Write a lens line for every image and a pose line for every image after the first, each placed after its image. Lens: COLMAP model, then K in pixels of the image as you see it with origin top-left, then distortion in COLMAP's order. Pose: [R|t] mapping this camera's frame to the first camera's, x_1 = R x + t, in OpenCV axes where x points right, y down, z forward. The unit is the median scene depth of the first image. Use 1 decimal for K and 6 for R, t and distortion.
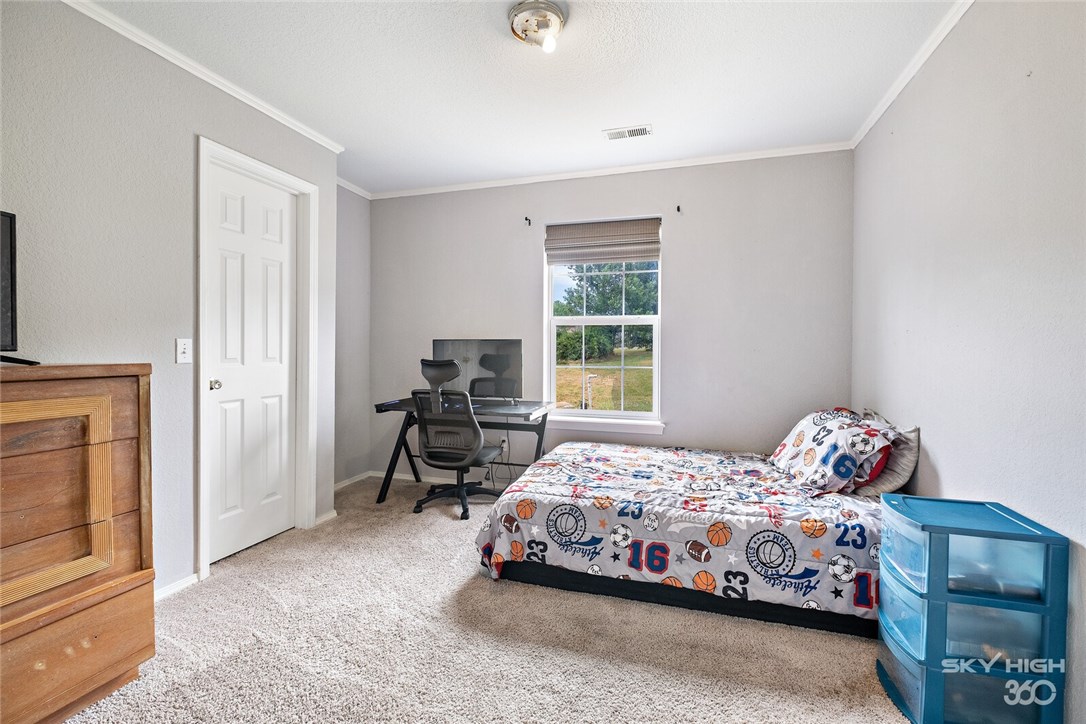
lens RADIAL K [[471.3, 0, 543.1], [0, 471.3, 355.1], [0, 0, 1]] dist [0.002542, -0.003898]
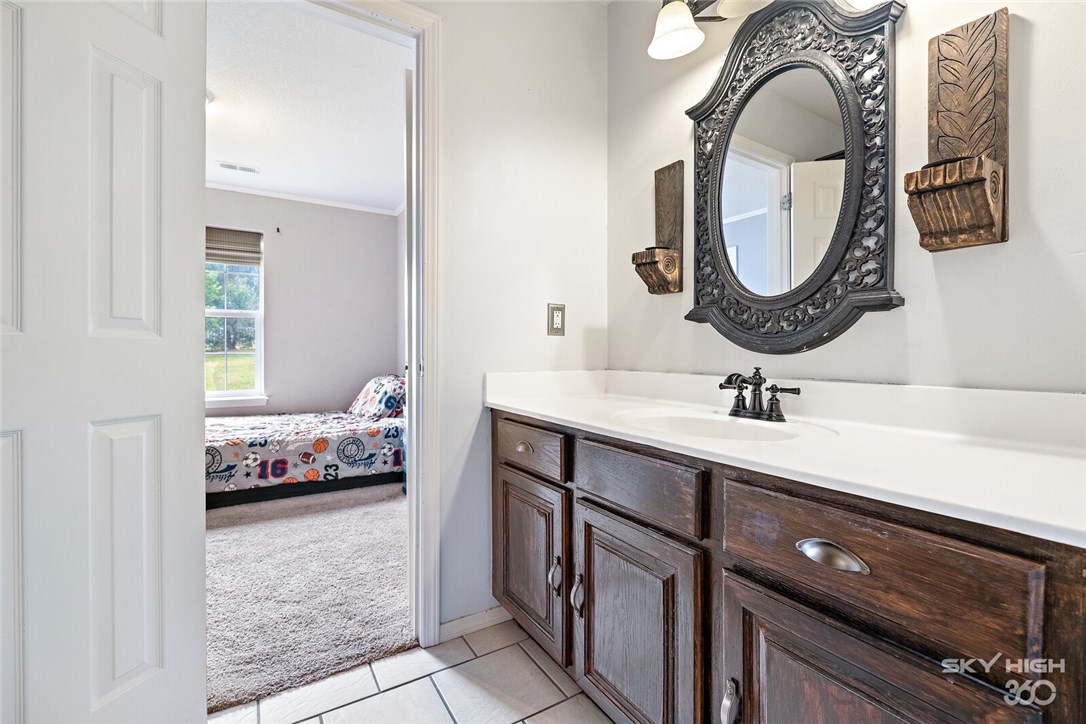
lens RADIAL K [[471.3, 0, 543.1], [0, 471.3, 355.1], [0, 0, 1]] dist [0.002542, -0.003898]
pose [[0.662596, -0.007094, 0.748943, -0.330731], [0.012058, 0.999927, -0.001196, 0.071489], [-0.748880, 0.009824, 0.662633, -0.653470]]
